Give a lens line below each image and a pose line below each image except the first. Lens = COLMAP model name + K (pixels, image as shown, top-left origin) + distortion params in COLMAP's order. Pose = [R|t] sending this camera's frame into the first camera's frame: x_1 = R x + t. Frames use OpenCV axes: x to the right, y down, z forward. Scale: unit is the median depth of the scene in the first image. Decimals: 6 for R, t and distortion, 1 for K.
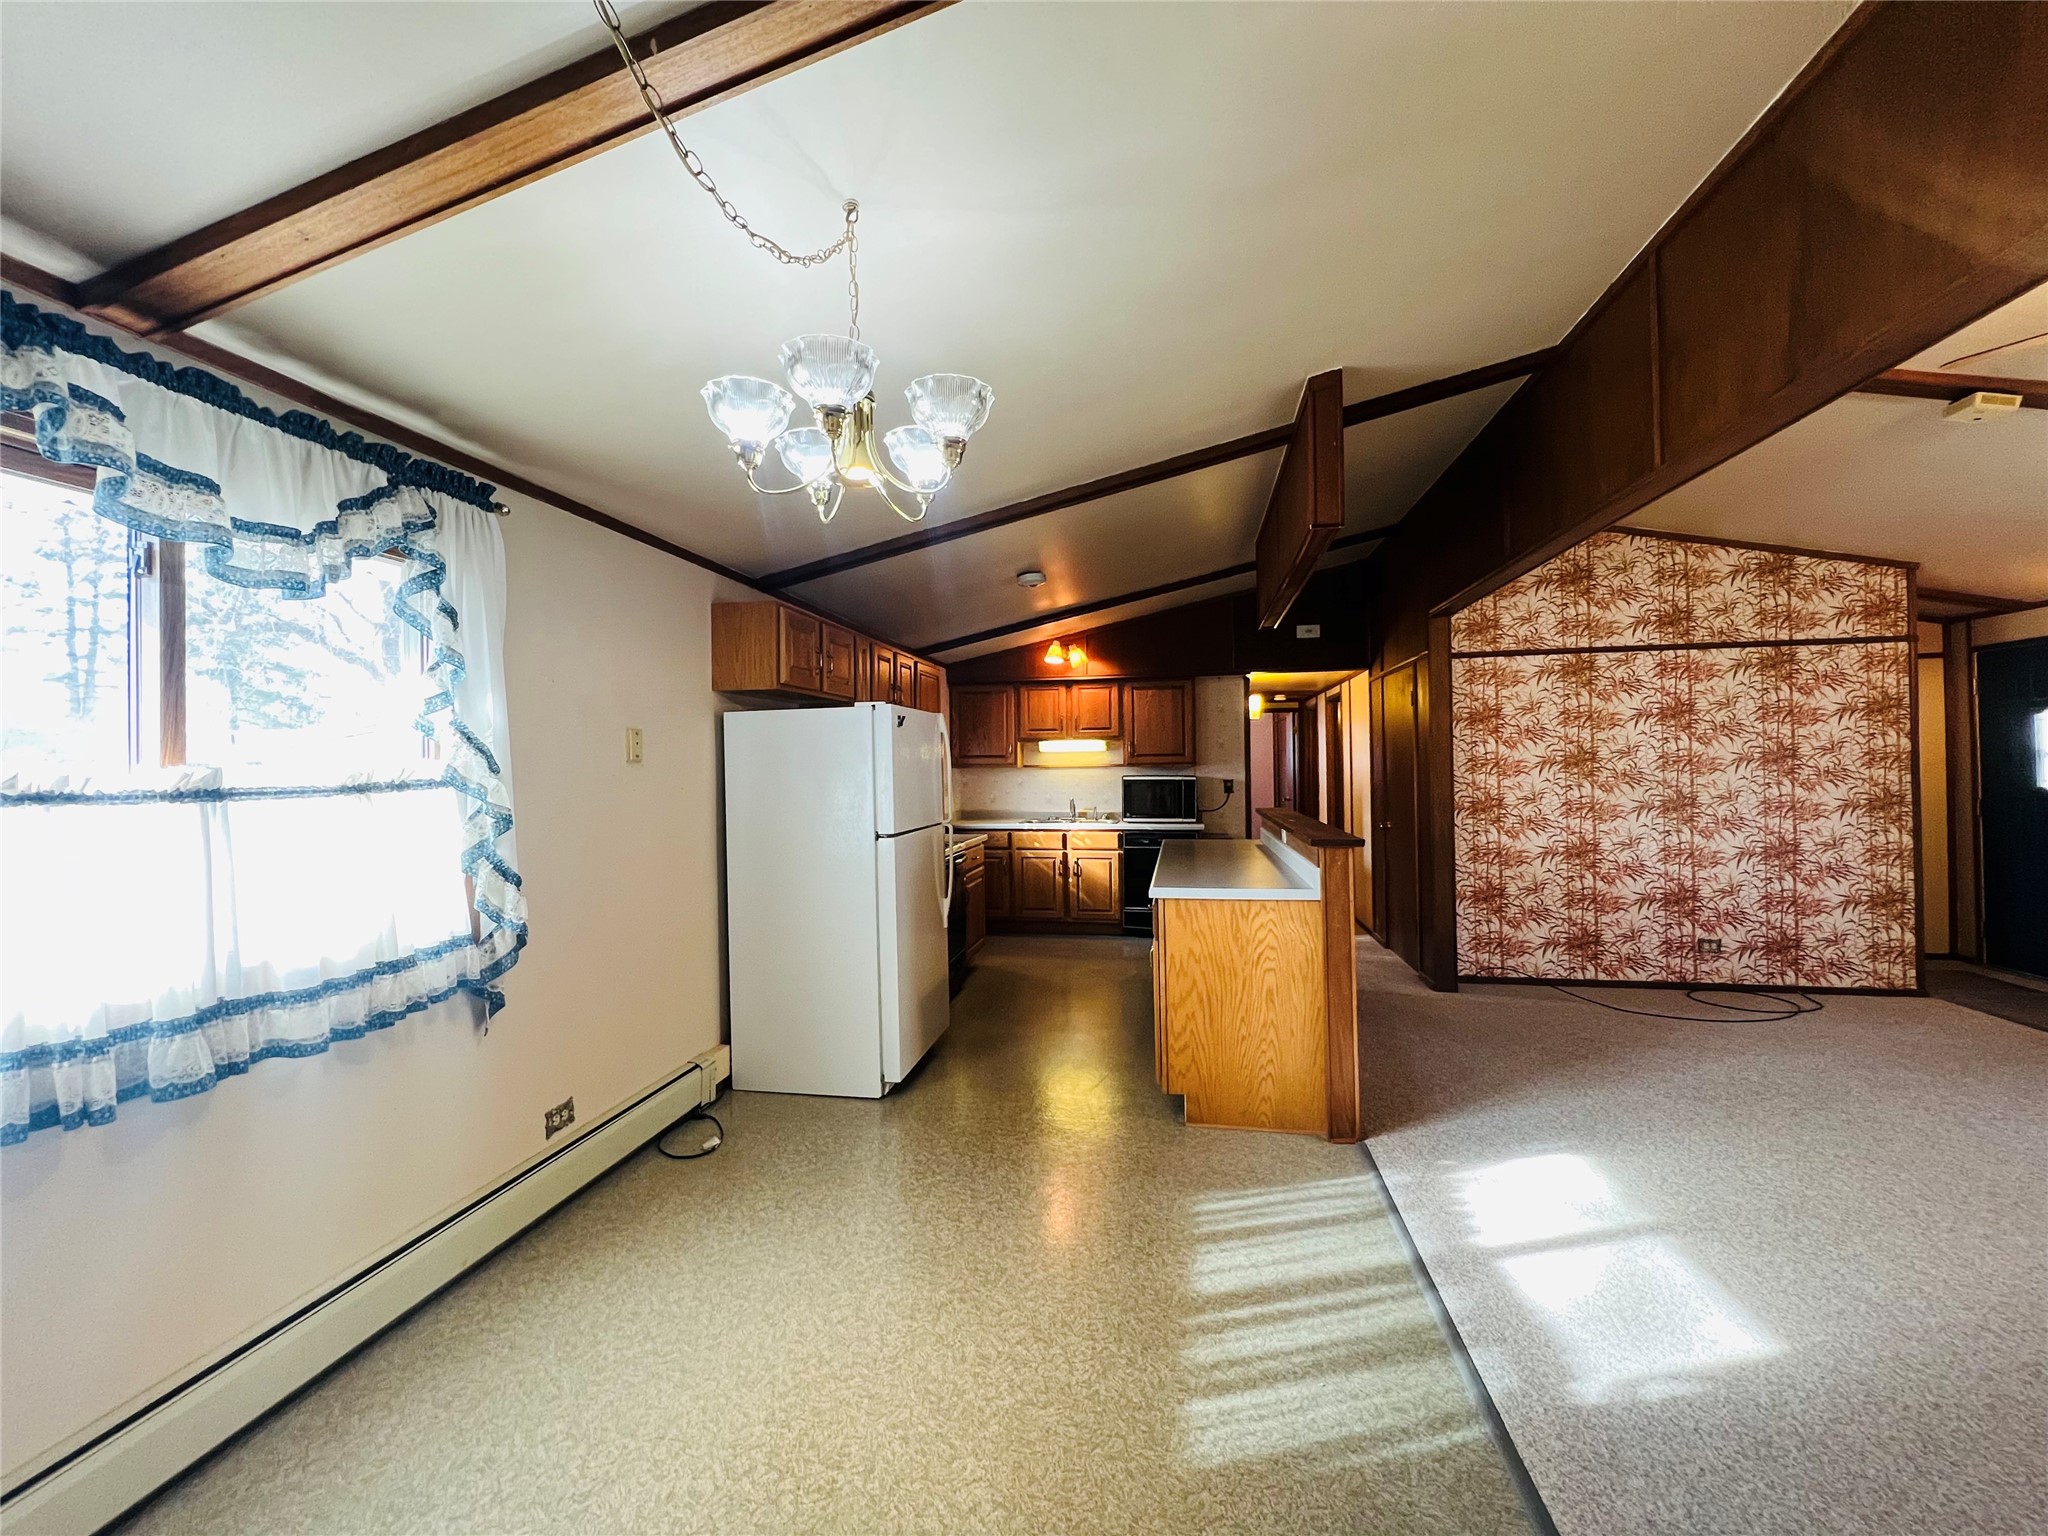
lens RADIAL K [[824.8, 0, 1018.5], [0, 824.8, 761.8], [0, 0, 1]] dist [-0.000474, 0.000915]
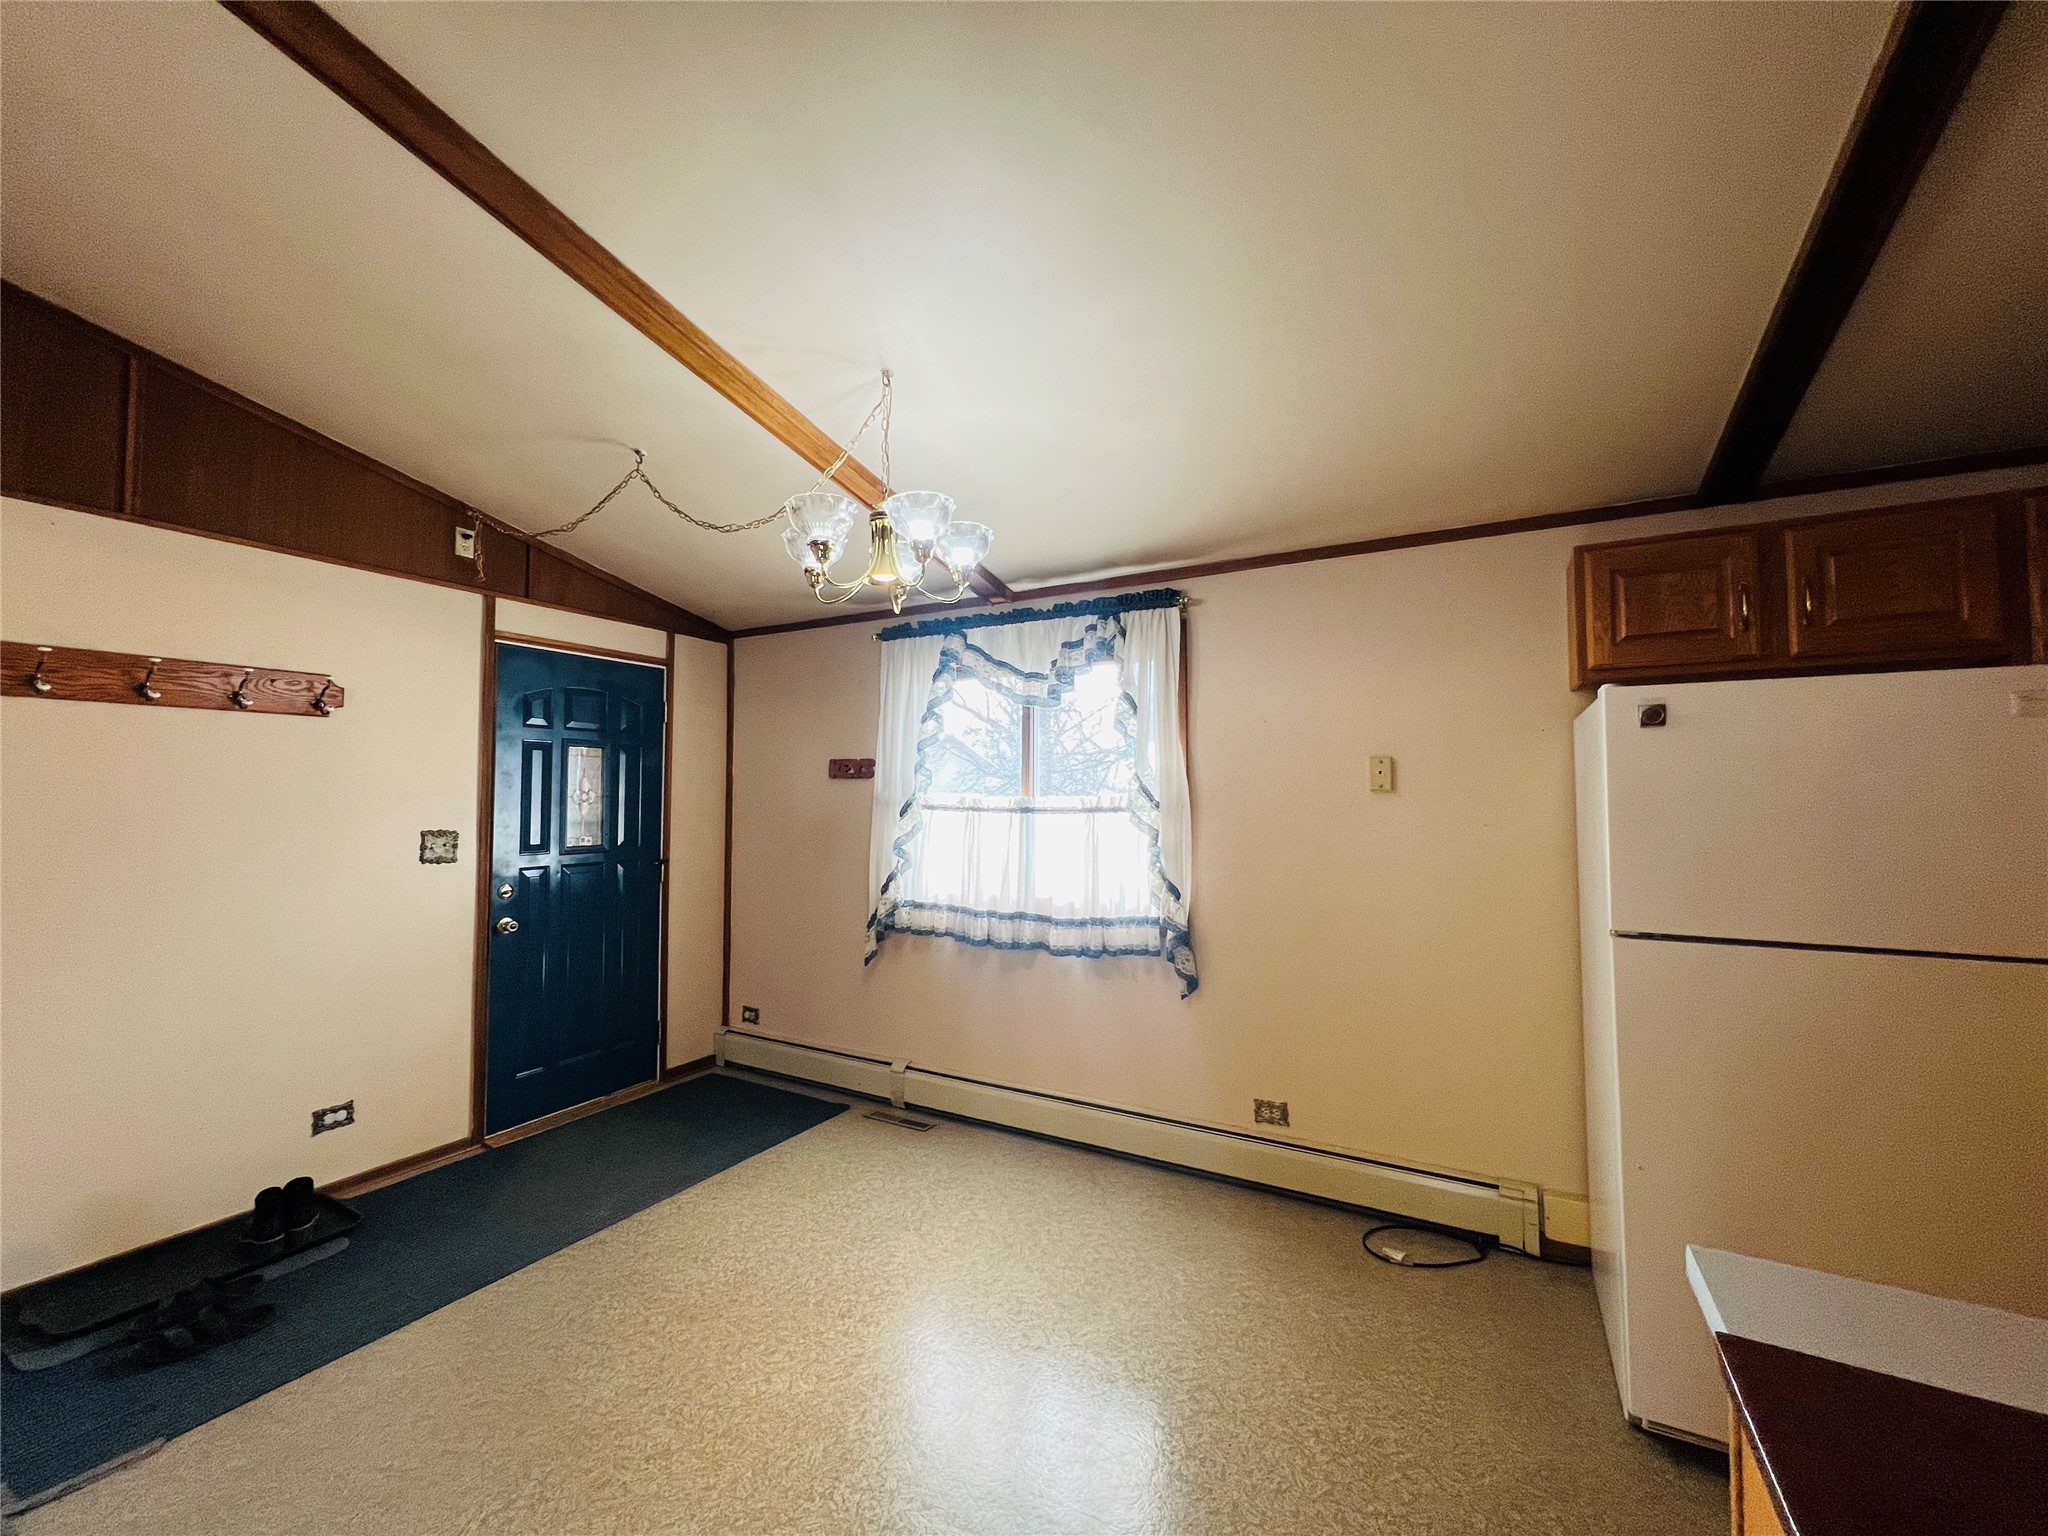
lens RADIAL K [[824.8, 0, 1018.5], [0, 824.8, 761.8], [0, 0, 1]] dist [-0.000474, 0.000915]
pose [[-0.315138, -0.024296, -0.948735, 0.131279], [0.009807, 0.999536, -0.028855, -0.002752], [0.948995, -0.018397, -0.314753, 0.219994]]
